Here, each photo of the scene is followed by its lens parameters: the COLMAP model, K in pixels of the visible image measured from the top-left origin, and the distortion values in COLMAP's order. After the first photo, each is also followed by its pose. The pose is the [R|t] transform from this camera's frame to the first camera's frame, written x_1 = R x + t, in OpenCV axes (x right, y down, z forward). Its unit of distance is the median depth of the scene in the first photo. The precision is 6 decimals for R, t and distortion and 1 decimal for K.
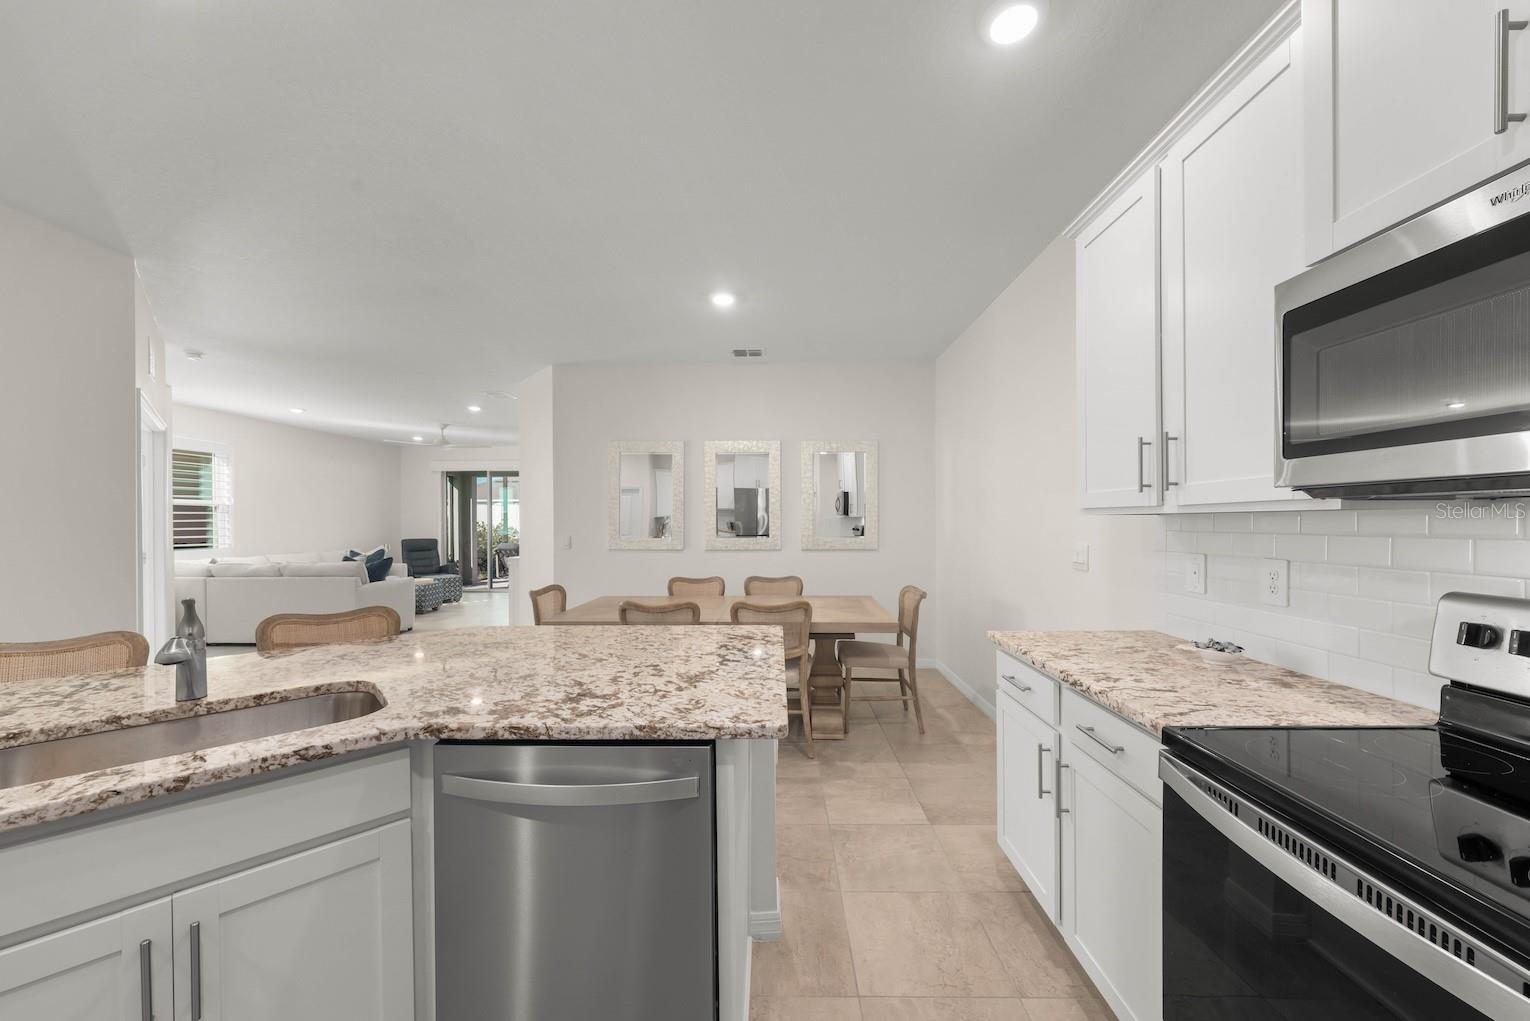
lens RADIAL K [[561.5, 0, 767.4], [0, 561.5, 523.1], [0, 0, 1]] dist [-0.003403, -0.000045]
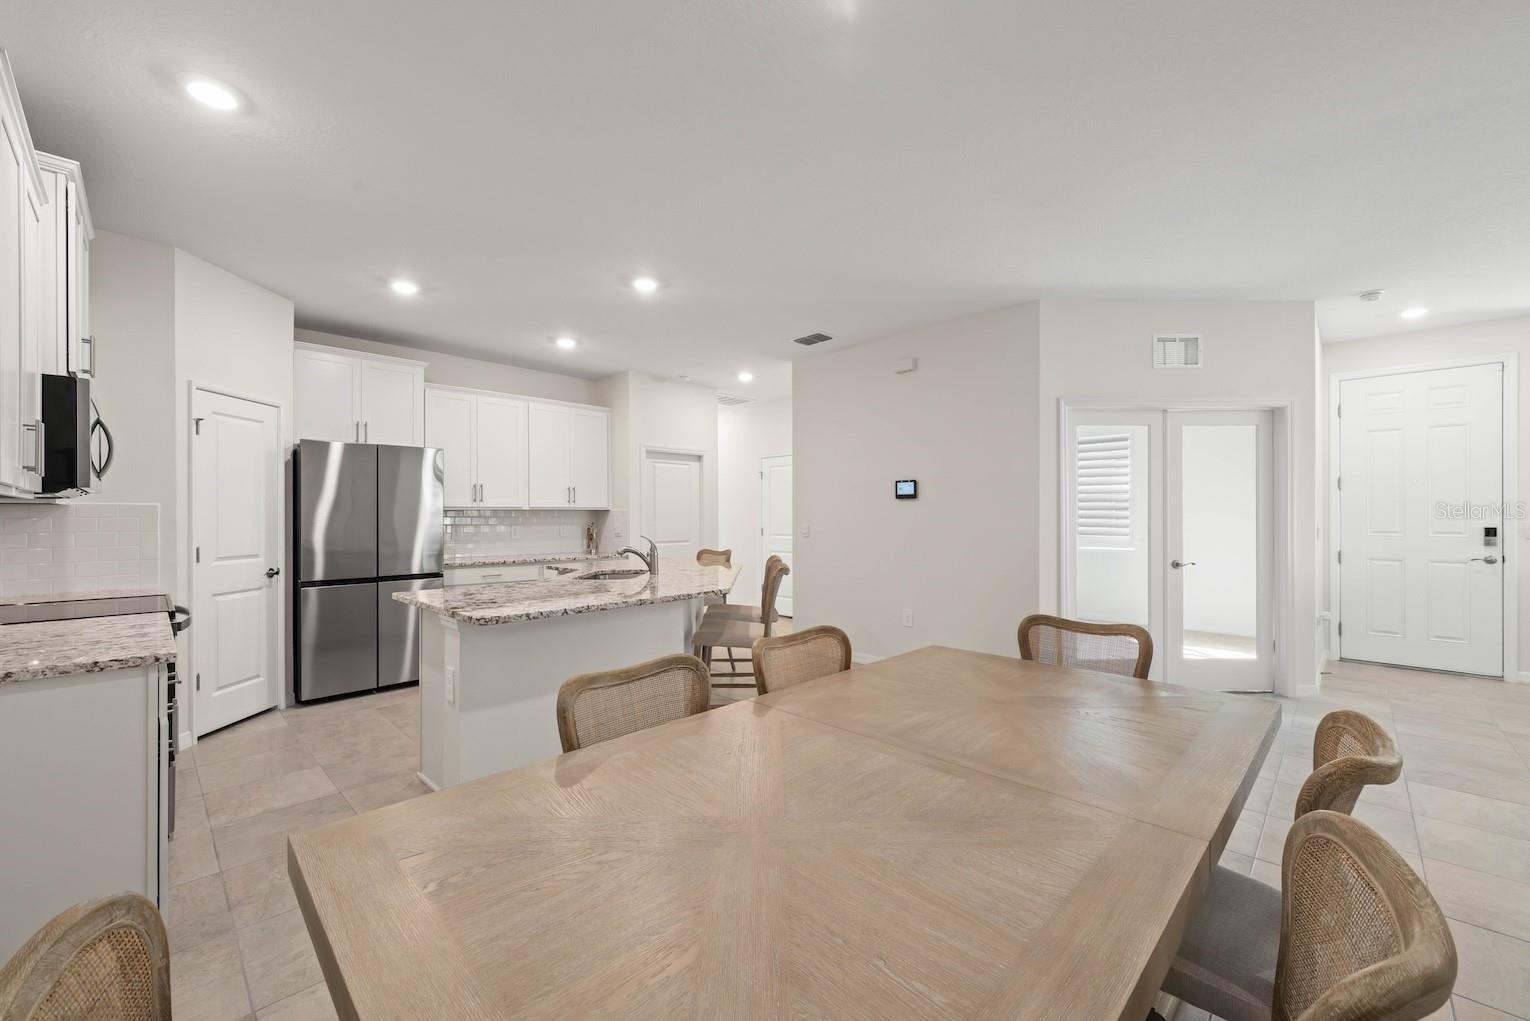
lens RADIAL K [[605.3, 0, 762.5], [0, 605.3, 515.8], [0, 0, 1]] dist [-0.001680, 0.000216]
pose [[-0.680778, 0.008004, -0.732446, 0.270025], [0.003798, 0.999965, 0.007397, 0.005963], [0.732480, 0.002254, -0.680785, 1.240981]]
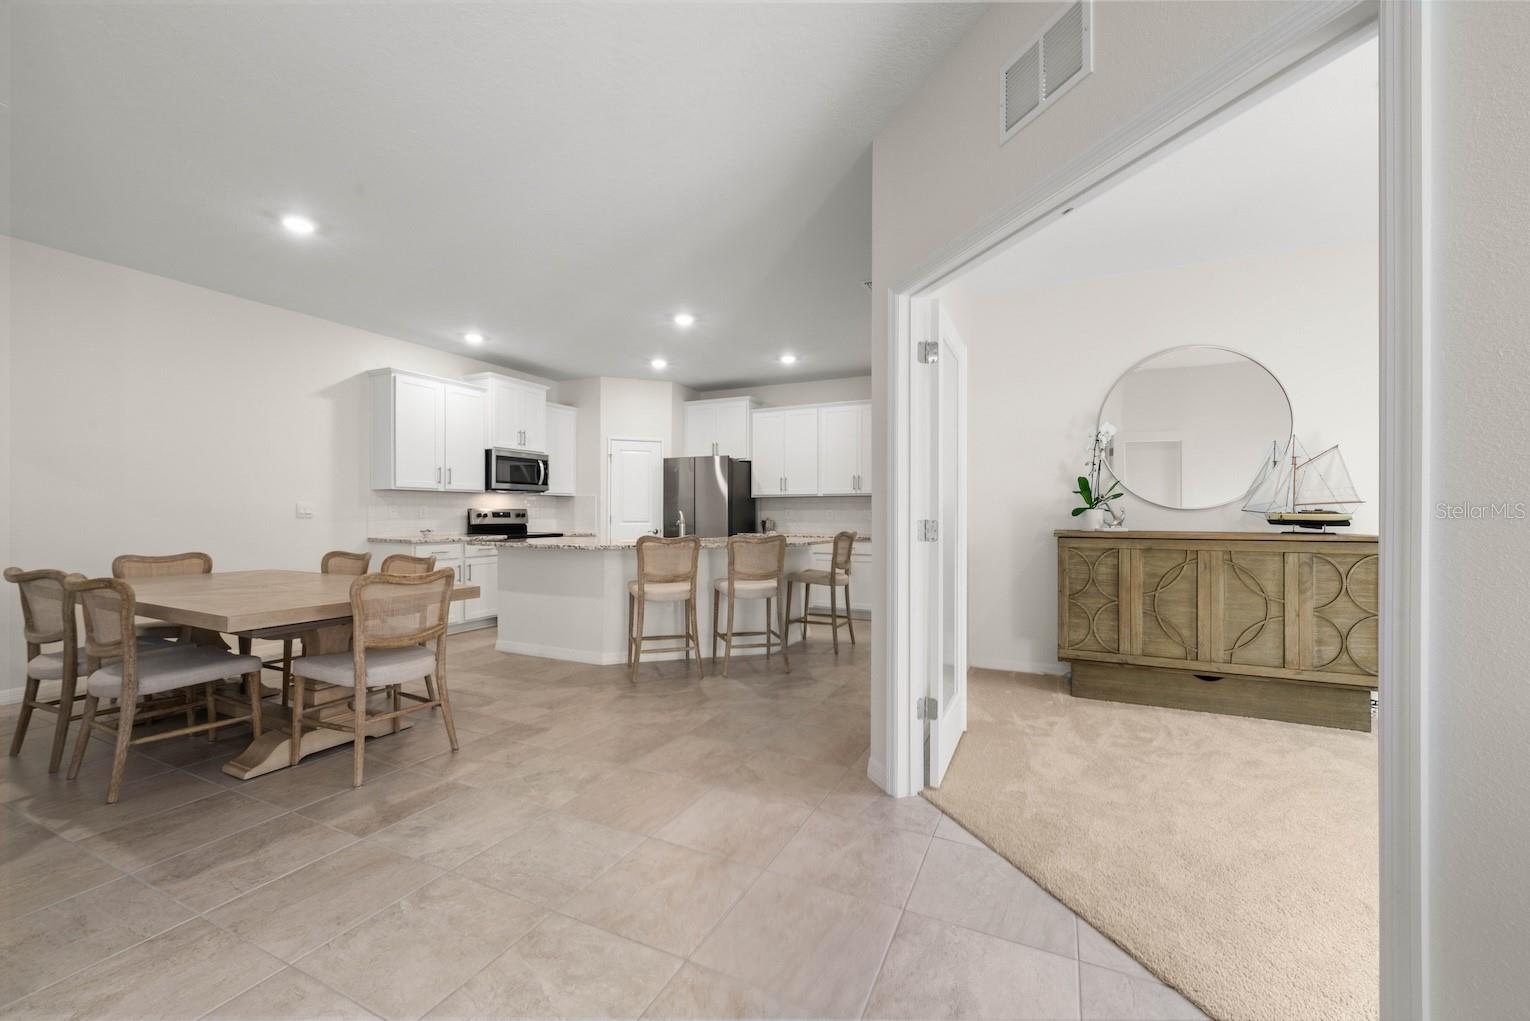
lens RADIAL K [[610.3, 0, 761.0], [0, 610.3, 511.1], [0, 0, 1]] dist [-0.001019, -0.000230]
pose [[-0.906576, 0.003735, 0.422026, -1.141965], [0.003149, 0.999993, -0.002087, 0.051409], [-0.422031, -0.000563, -0.906581, 1.568686]]
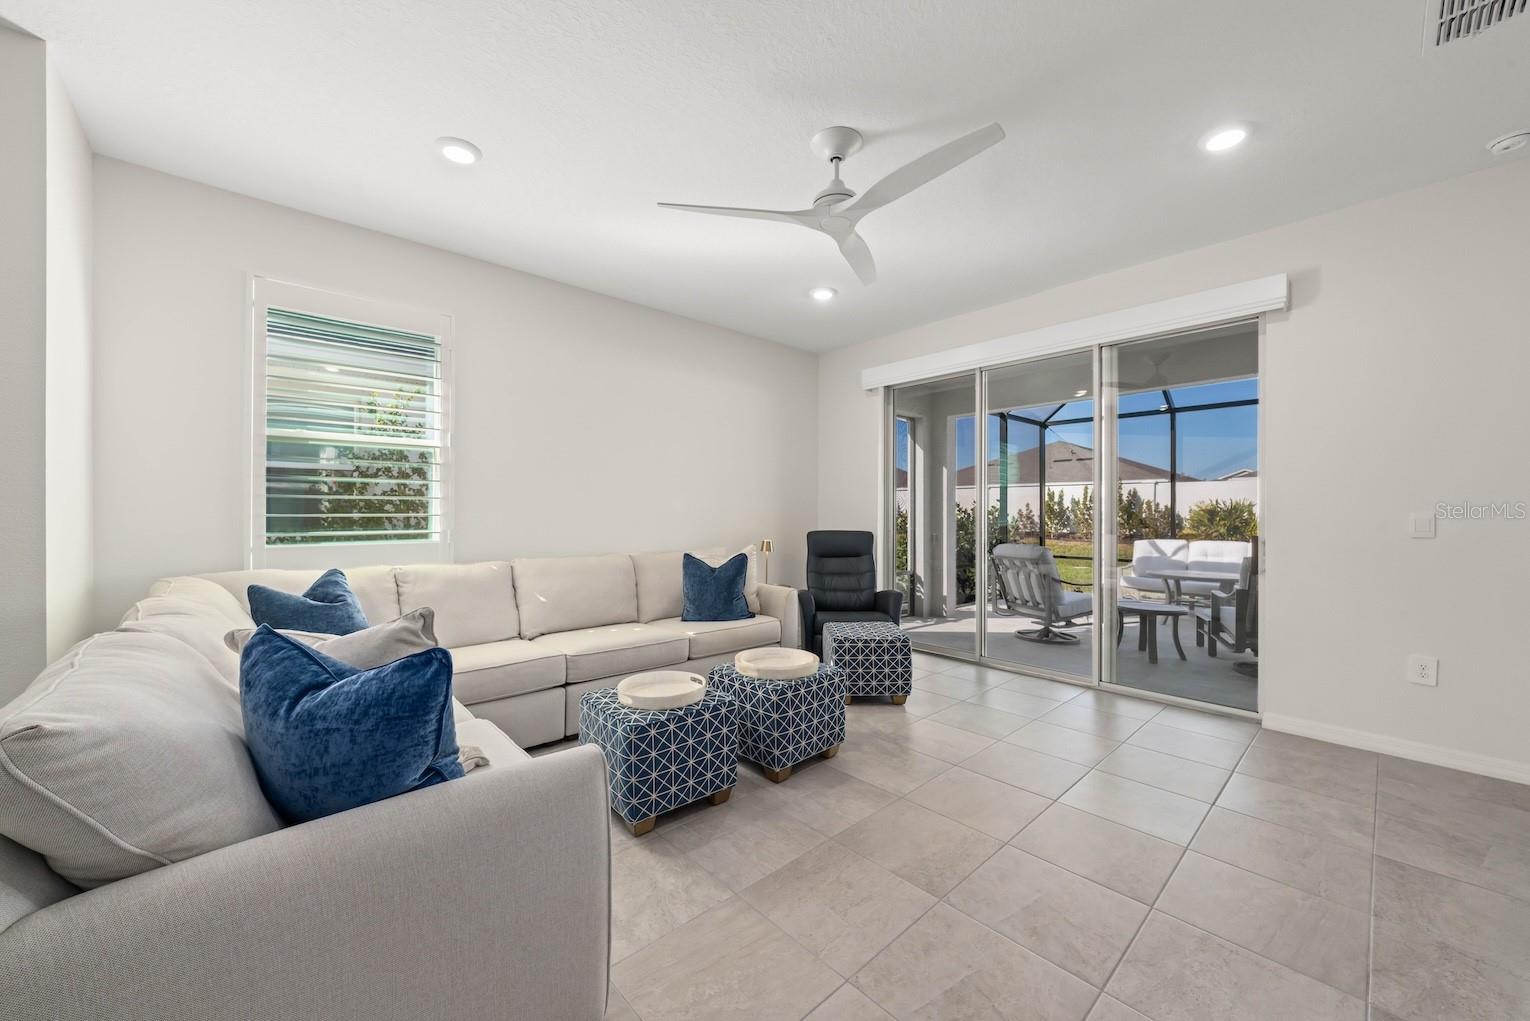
lens RADIAL K [[571.5, 0, 765.1], [0, 571.5, 510.3], [0, 0, 1]] dist [0.000257, 0.000856]
pose [[0.691151, 0.003688, -0.722701, -0.887481], [-0.008346, 0.999961, -0.002879, 0.035604], [0.722662, 0.008021, 0.691155, 1.749070]]
